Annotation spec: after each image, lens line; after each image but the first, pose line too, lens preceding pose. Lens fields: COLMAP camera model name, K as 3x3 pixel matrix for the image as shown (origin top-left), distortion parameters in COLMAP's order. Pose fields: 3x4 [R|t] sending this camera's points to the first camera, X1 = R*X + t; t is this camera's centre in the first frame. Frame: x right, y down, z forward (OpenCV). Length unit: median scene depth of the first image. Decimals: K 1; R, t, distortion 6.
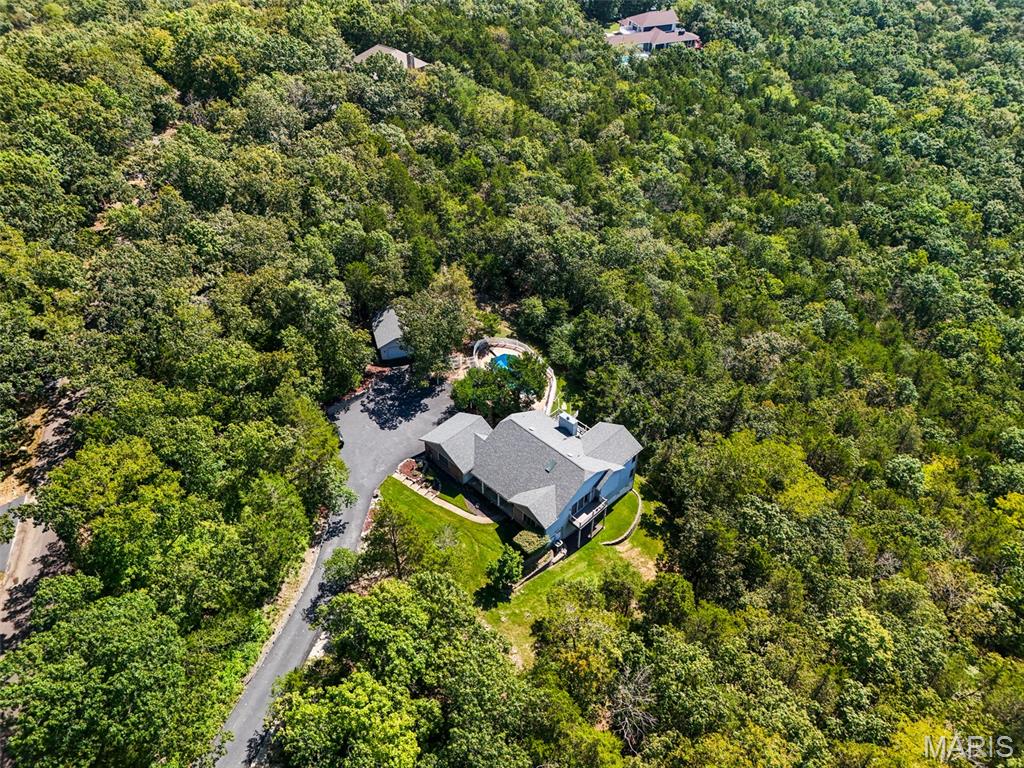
lens RADIAL K [[753.2, 0, 512.0], [0, 753.2, 384.0], [0, 0, 1]] dist [0.089880, -0.087623]
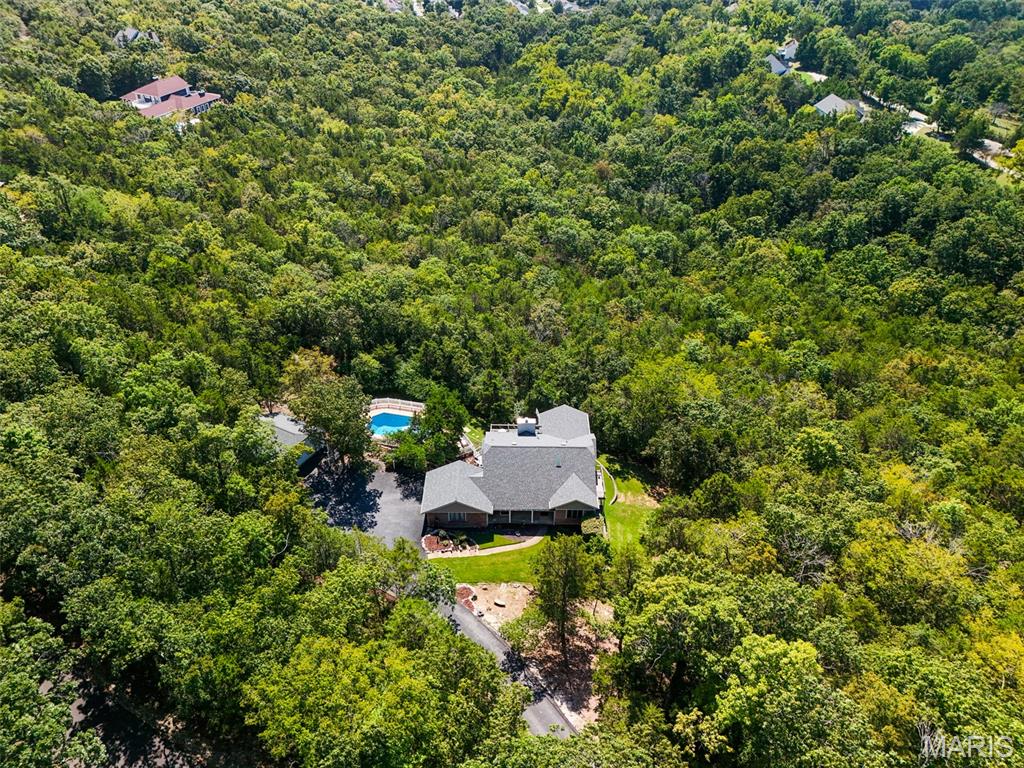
lens RADIAL K [[753.2, 0, 512.0], [0, 753.2, 384.0], [0, 0, 1]] dist [0.089880, -0.087623]
pose [[0.713371, -0.423443, 0.558388, -0.456923], [0.453743, 0.886325, 0.092446, -0.096719], [-0.534059, 0.187416, 0.824413, 0.118157]]
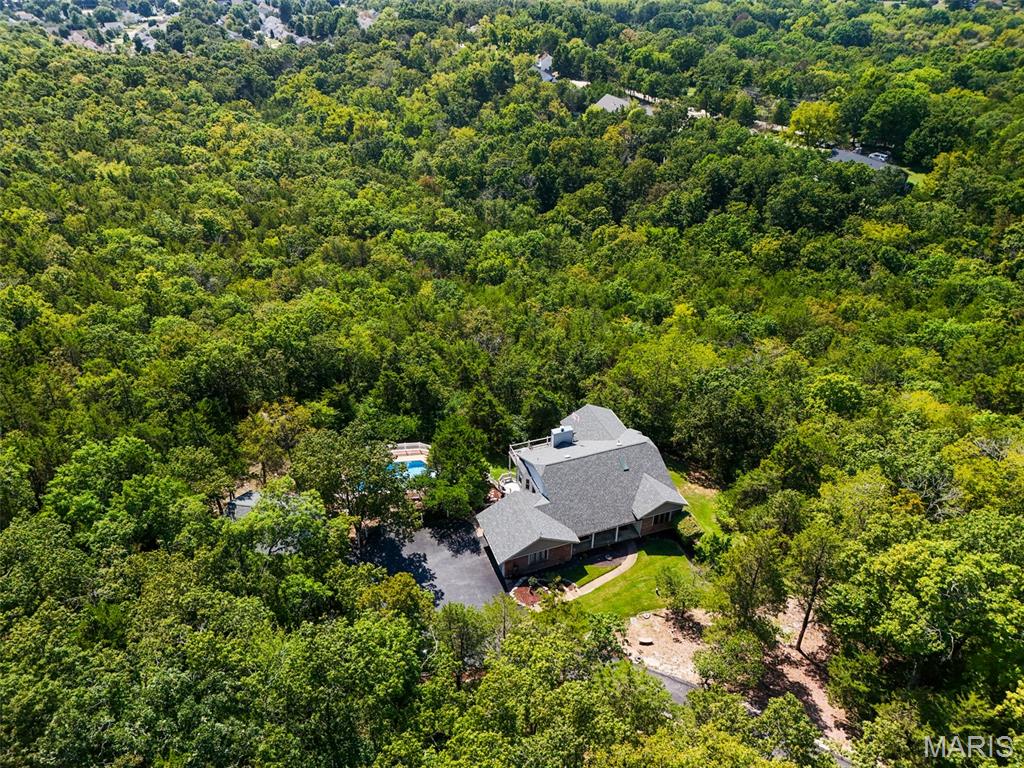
lens RADIAL K [[753.2, 0, 512.0], [0, 753.2, 384.0], [0, 0, 1]] dist [0.089880, -0.087623]
pose [[0.417585, -0.513165, 0.749856, -0.543505], [0.585330, 0.783134, 0.209976, -0.202053], [-0.694990, 0.351231, 0.627396, 0.409342]]
